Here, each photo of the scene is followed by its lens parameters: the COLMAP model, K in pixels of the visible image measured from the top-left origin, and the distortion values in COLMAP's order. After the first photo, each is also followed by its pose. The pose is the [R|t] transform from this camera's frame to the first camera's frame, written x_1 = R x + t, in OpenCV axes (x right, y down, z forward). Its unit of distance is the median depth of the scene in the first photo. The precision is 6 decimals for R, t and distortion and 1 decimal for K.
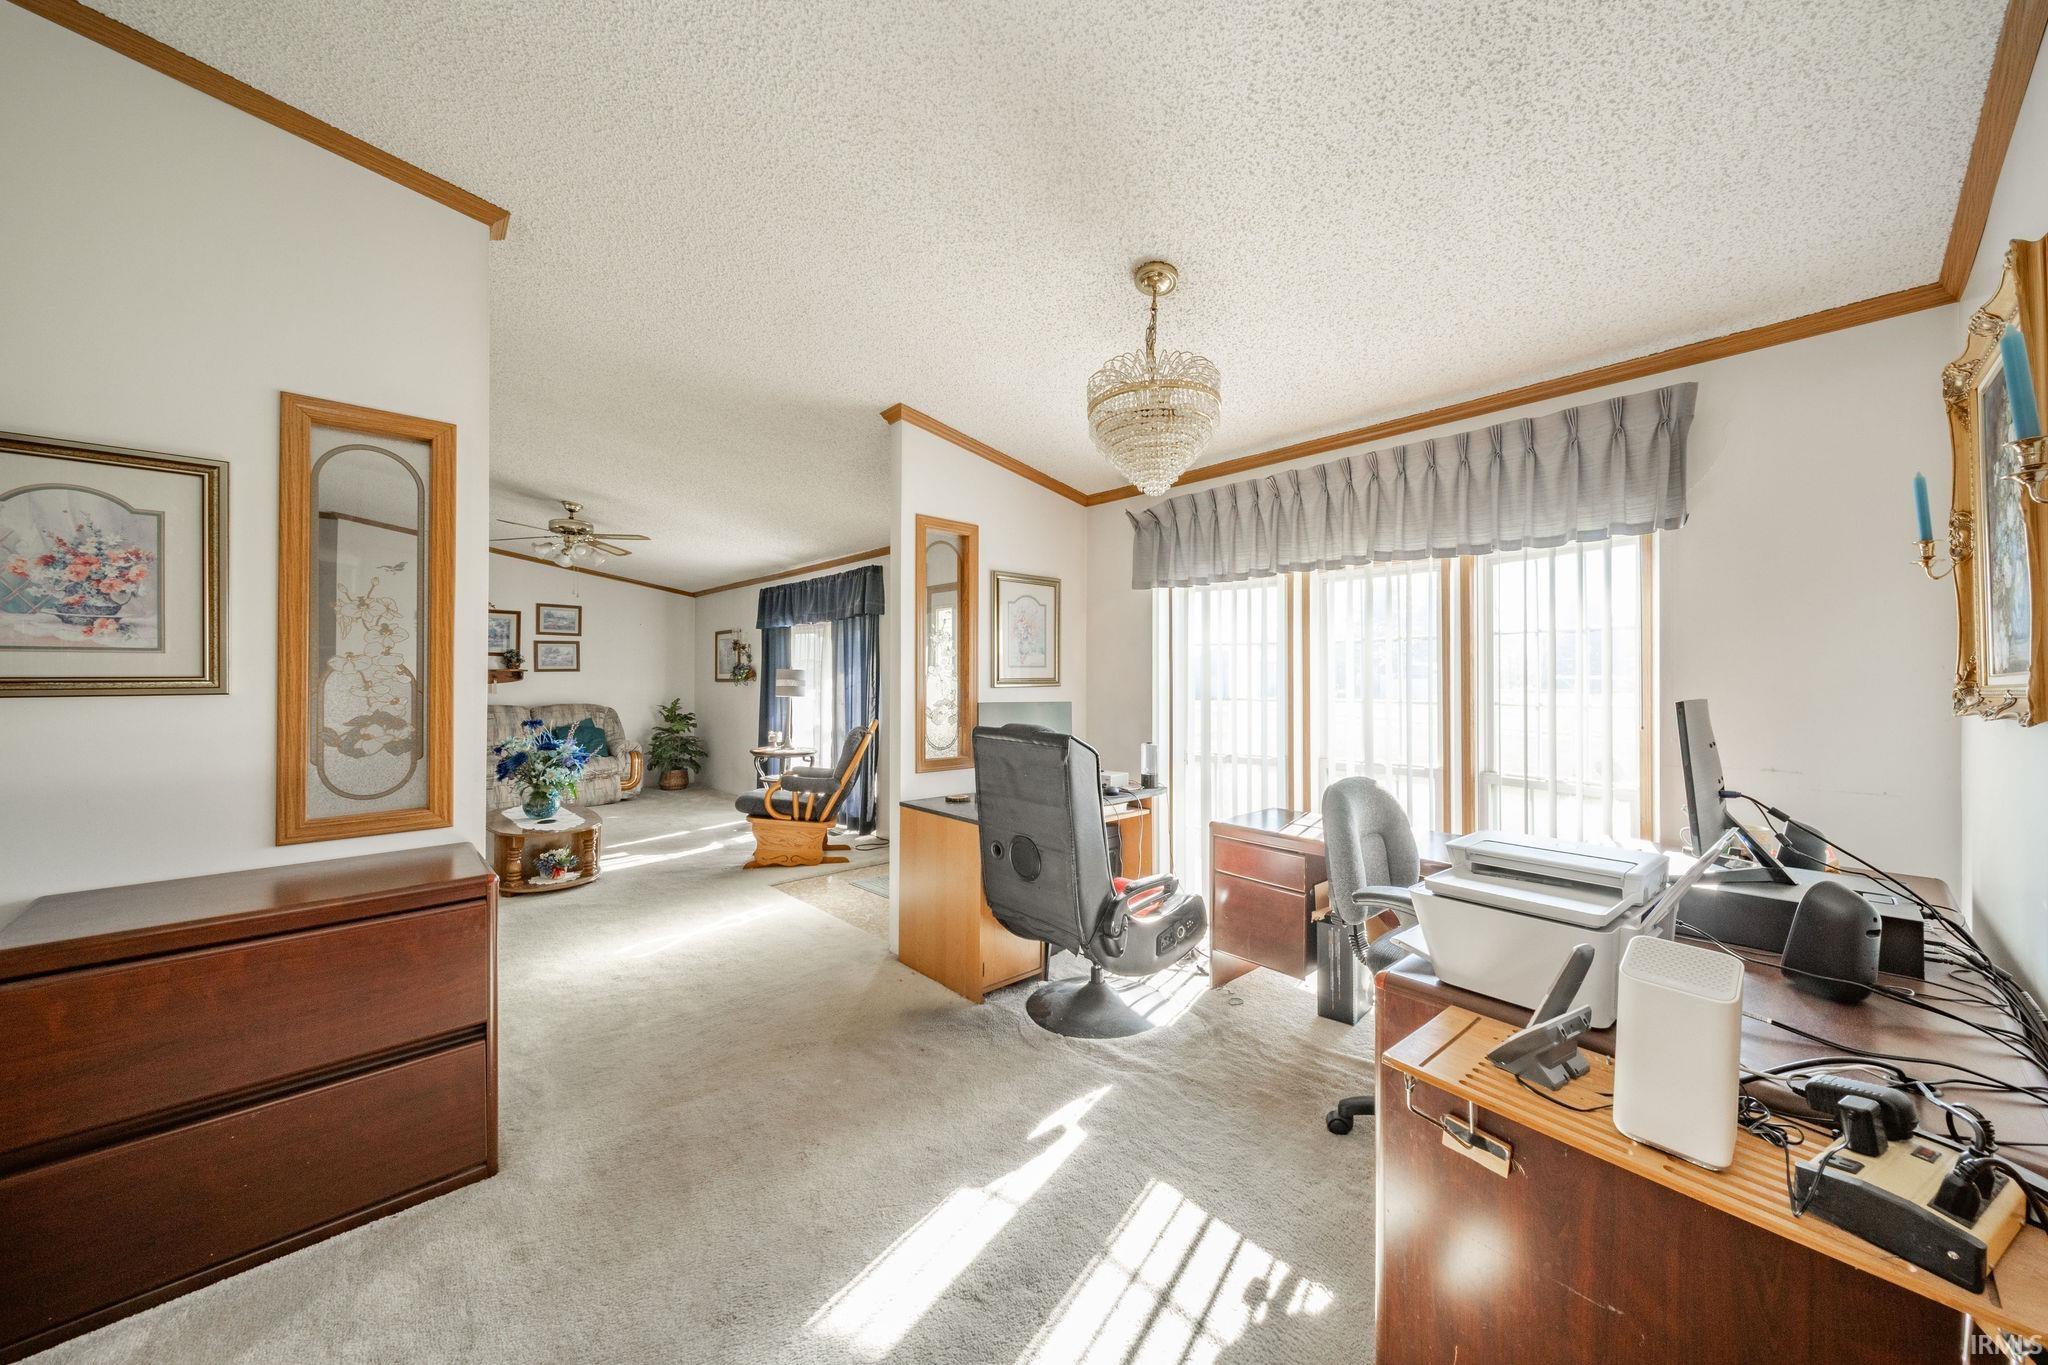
lens RADIAL K [[732.5, 0, 1072.0], [0, 732.5, 674.9], [0, 0, 1]] dist [0.003622, 0.000047]
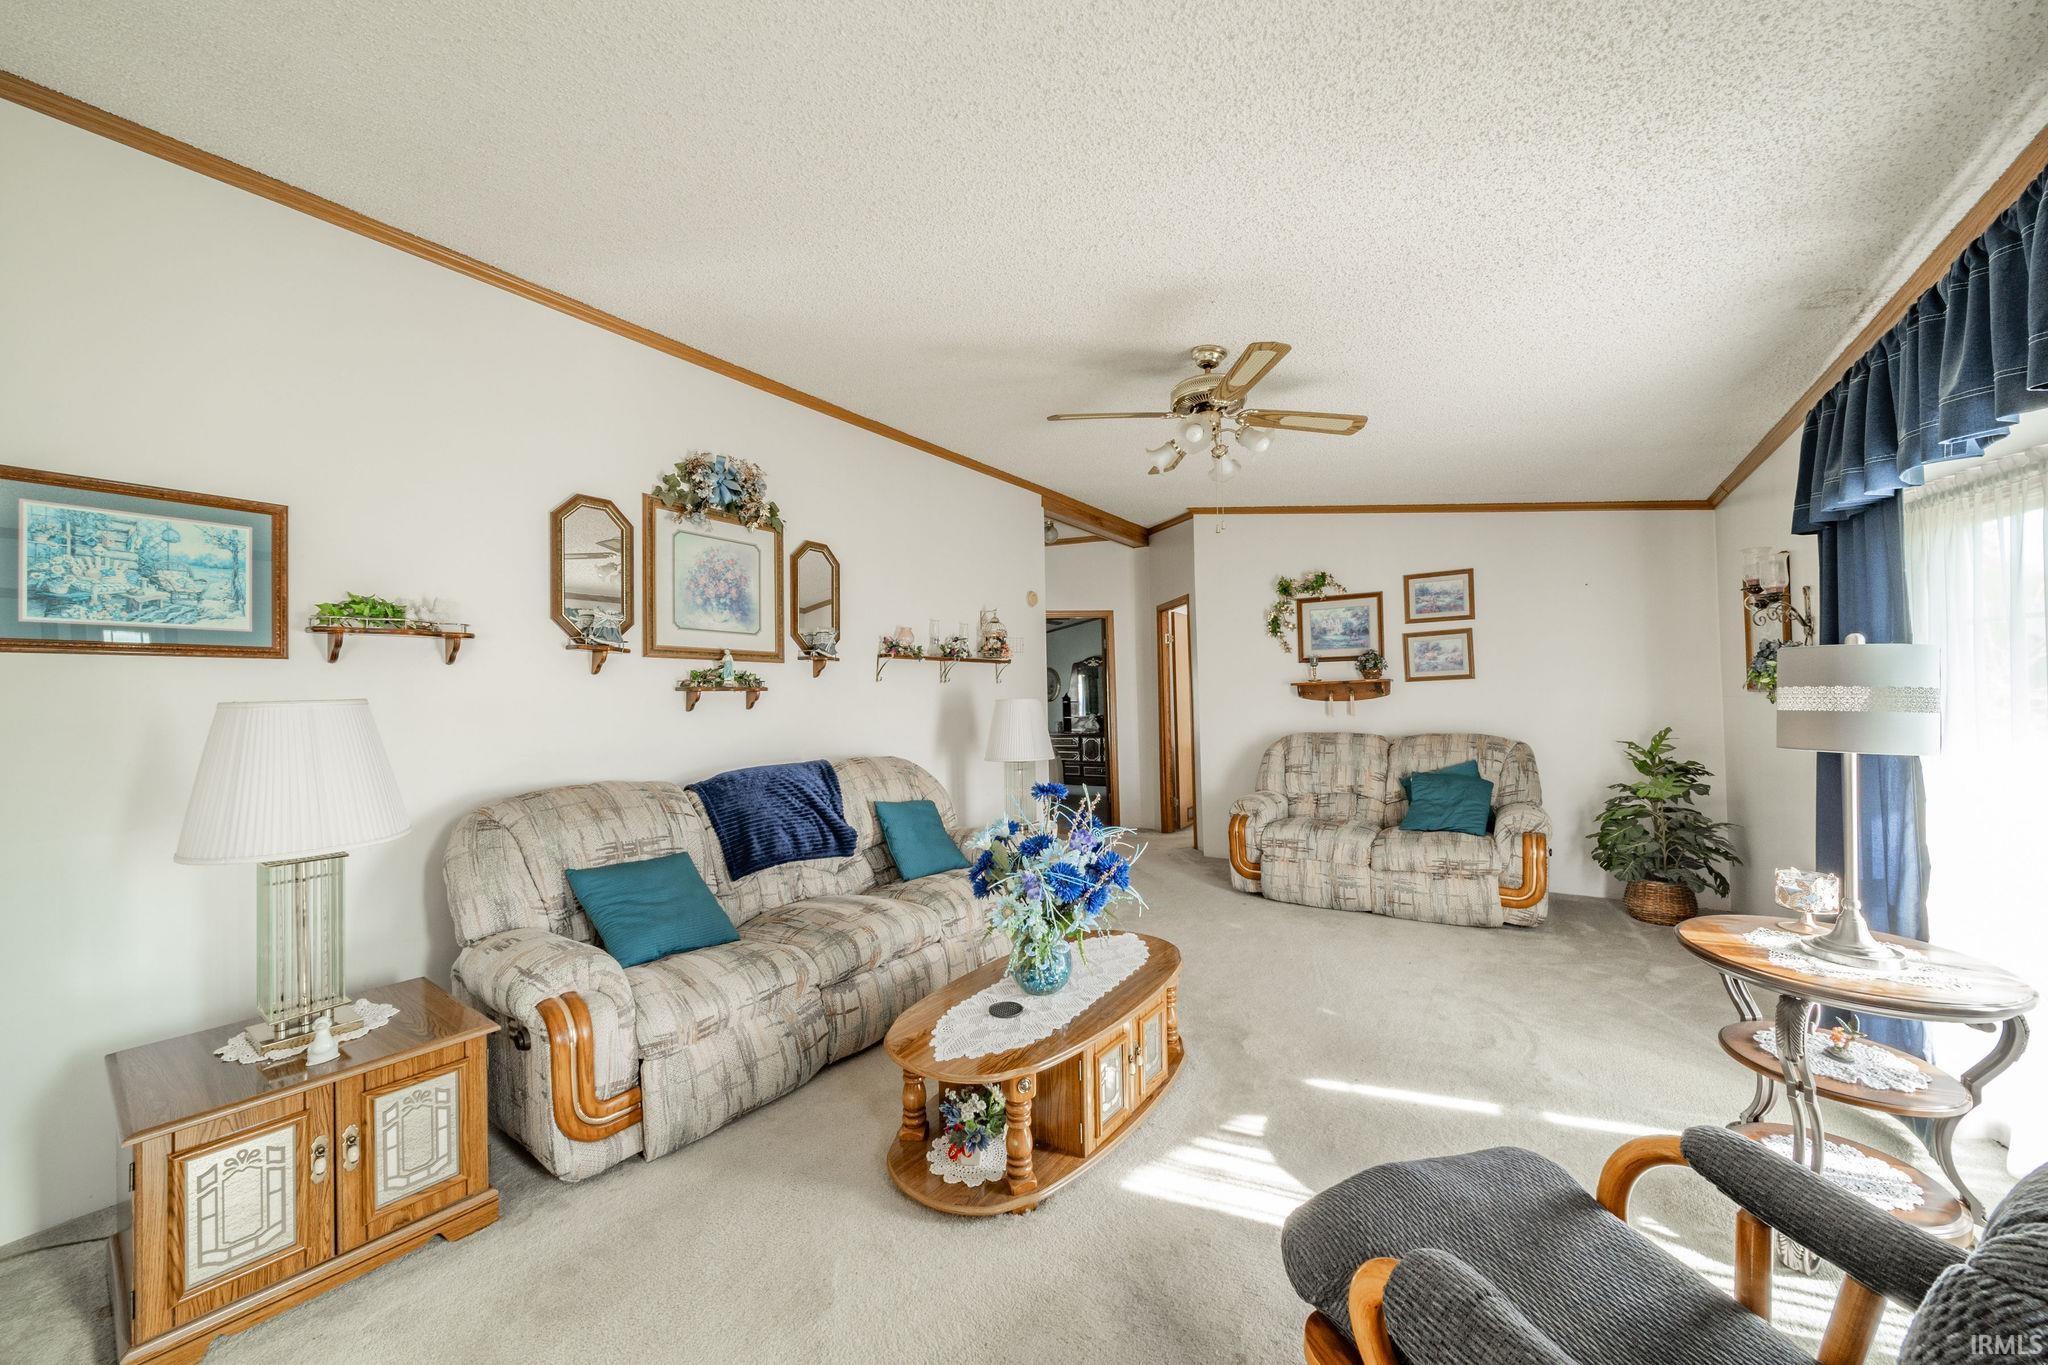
lens RADIAL K [[742.2, 0, 1013.0], [0, 742.2, 688.2], [0, 0, 1]] dist [-0.000157, -0.000006]
pose [[0.169733, -0.022768, -0.985227, -0.152381], [0.028266, 0.999434, -0.018227, 0.003716], [0.985085, -0.024754, 0.170281, 0.564071]]
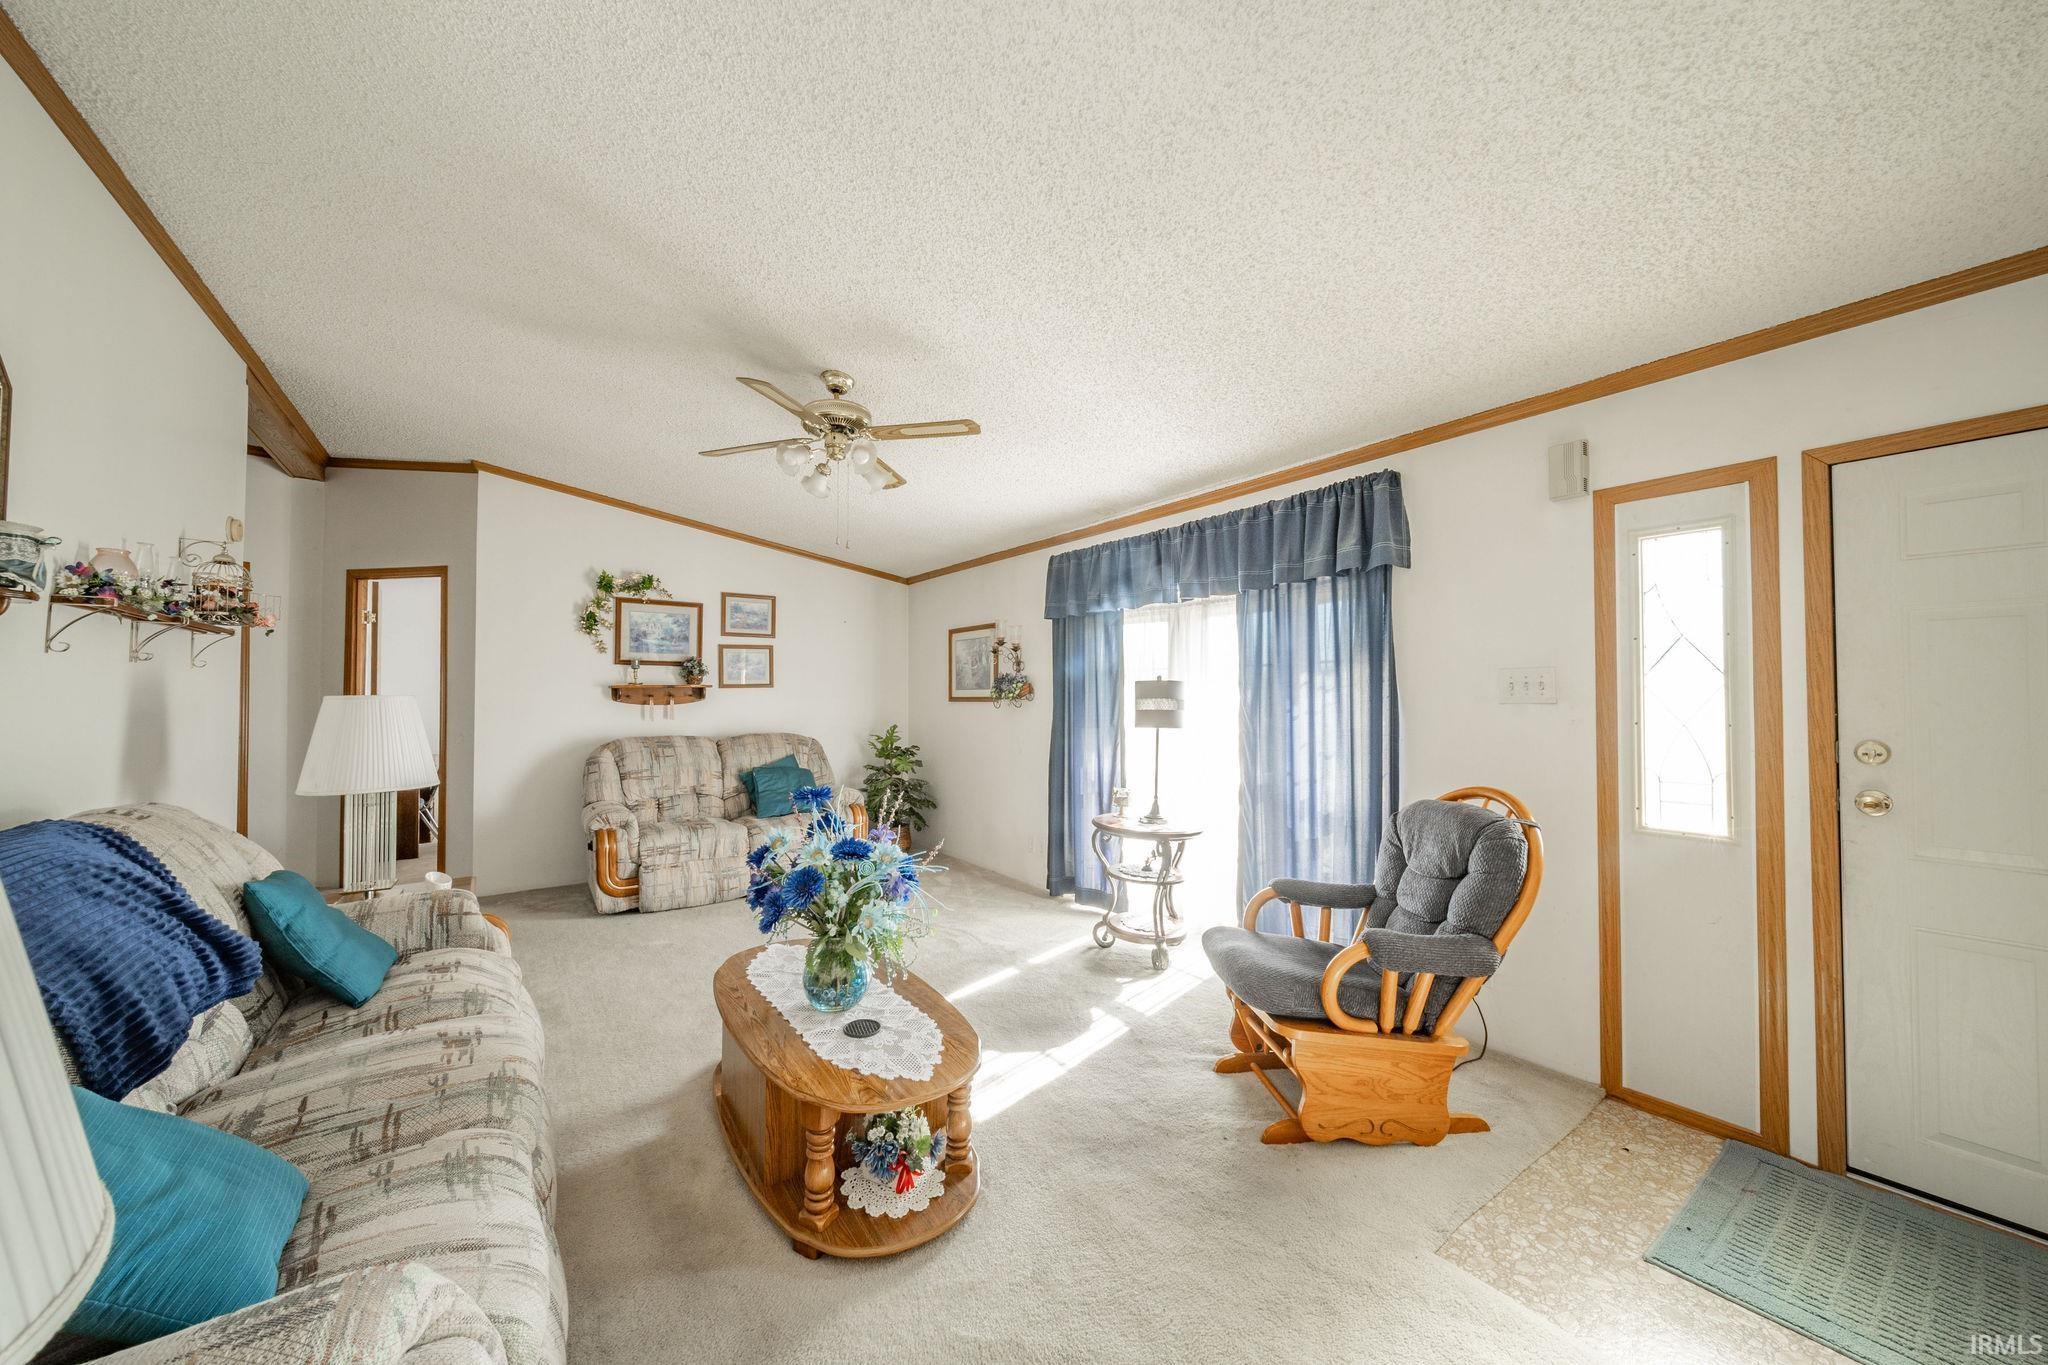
lens RADIAL K [[732.5, 0, 1017.7], [0, 732.5, 689.7], [0, 0, 1]] dist [0.003622, 0.000047]
pose [[0.985551, -0.004070, -0.169331, -0.335016], [0.003522, 0.999988, -0.003536, 0.000878], [0.169343, 0.002888, 0.985553, 0.357077]]
